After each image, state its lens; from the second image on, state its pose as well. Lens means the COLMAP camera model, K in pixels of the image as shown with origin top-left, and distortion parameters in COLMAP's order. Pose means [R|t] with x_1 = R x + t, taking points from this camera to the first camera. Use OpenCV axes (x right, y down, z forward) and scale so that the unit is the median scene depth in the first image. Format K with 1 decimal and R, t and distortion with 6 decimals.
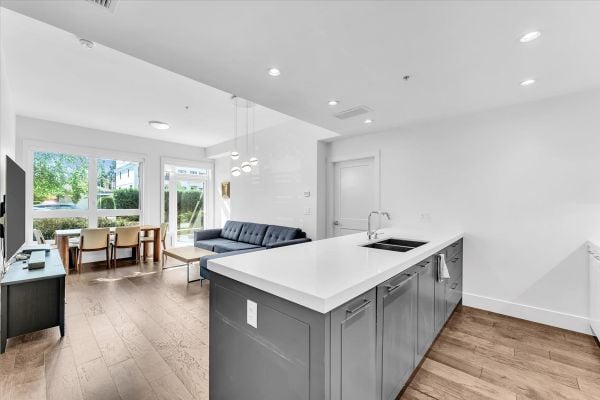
lens RADIAL K [[241.9, 0, 300.6], [0, 241.9, 203.6], [0, 0, 1]] dist [0.001227, 0.000182]
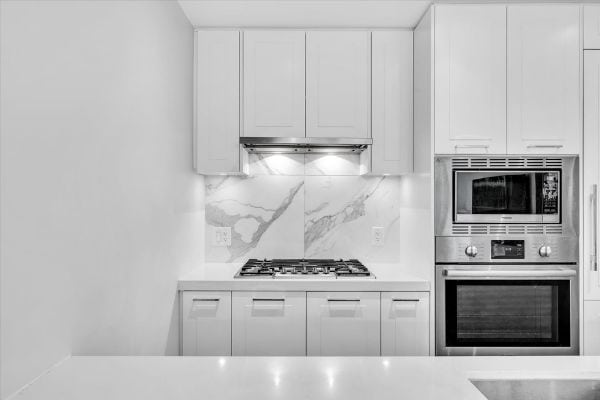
lens RADIAL K [[389.4, 0, 300.0], [0, 389.4, 200.0], [0, 0, 1]] dist [0.001674, 0.001434]
pose [[-0.684952, 0.002173, 0.728585, 0.180515], [-0.003417, 0.999975, -0.006194, -0.009918], [-0.728581, -0.006732, -0.684927, 0.681714]]
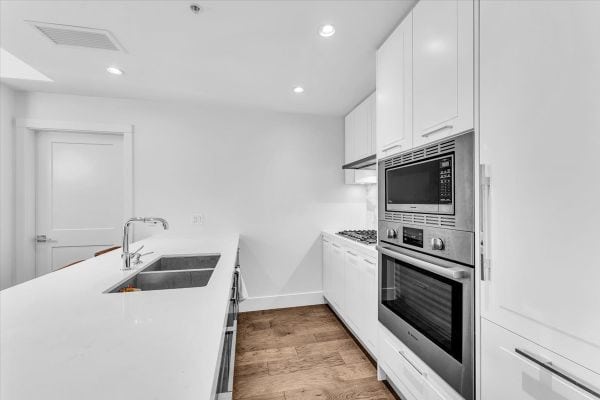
lens RADIAL K [[243.8, 0, 297.8], [0, 243.8, 201.5], [0, 0, 1]] dist [-0.000232, 0.000470]
pose [[0.575665, -0.002237, 0.817682, 0.025996], [0.006348, 0.999978, -0.001733, -0.001138], [-0.817661, 0.006188, 0.575667, 0.177186]]
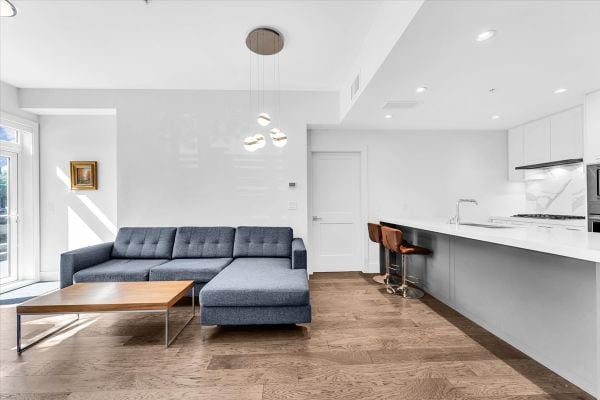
lens RADIAL K [[243.8, 0, 297.8], [0, 243.8, 201.5], [0, 0, 1]] dist [-0.000232, 0.000470]
pose [[0.710849, -0.004108, 0.703332, -0.507030], [0.012199, 0.999905, -0.006489, 0.021238], [-0.703238, 0.013192, 0.710832, 0.358581]]
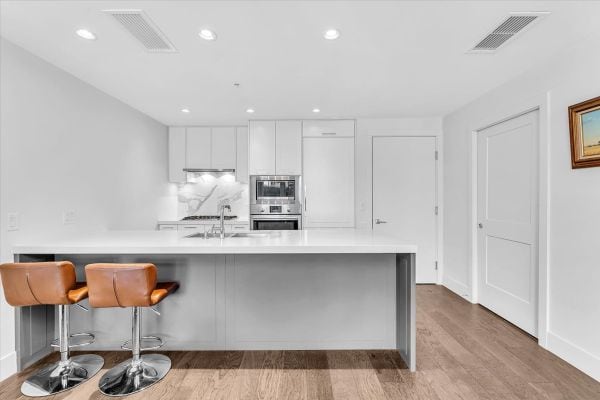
lens RADIAL K [[260.5, 0, 298.1], [0, 260.5, 197.4], [0, 0, 1]] dist [-0.001503, -0.000025]
pose [[-0.671711, -0.002102, 0.740811, -0.289705], [0.001462, 0.999990, 0.004163, 0.000989], [-0.740812, 0.003879, -0.671701, 0.704755]]
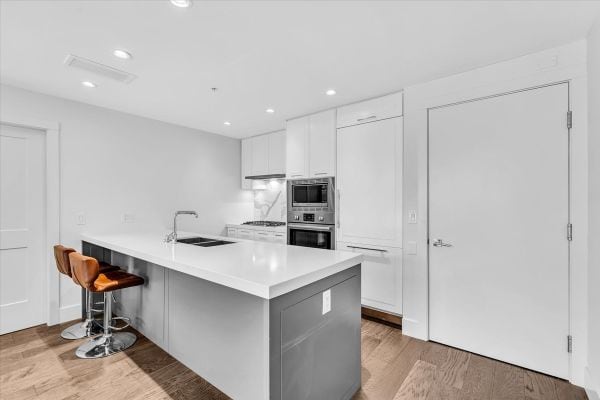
lens RADIAL K [[264.4, 0, 294.7], [0, 264.4, 202.5], [0, 0, 1]] dist [0.000026, 0.000073]
pose [[-0.057885, -0.000639, 0.998323, -0.351681], [0.001680, 0.999998, 0.000737, 0.000882], [-0.998322, 0.001720, -0.057884, 0.307554]]
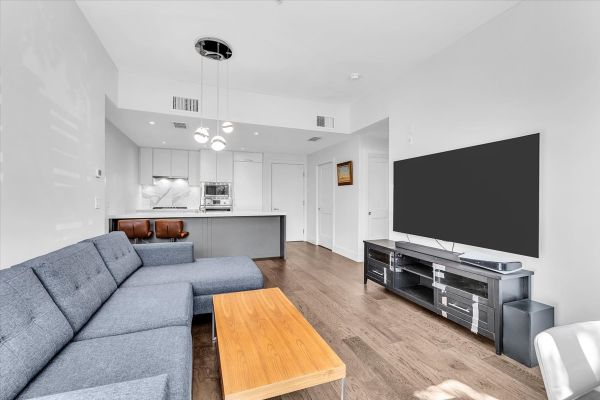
lens RADIAL K [[260.5, 0, 298.1], [0, 260.5, 197.4], [0, 0, 1]] dist [-0.001503, -0.000025]
pose [[-0.896367, -0.003698, 0.443297, -0.626360], [-0.006330, 0.999970, -0.004459, 0.018139], [-0.443267, -0.006803, -0.896364, 1.236362]]
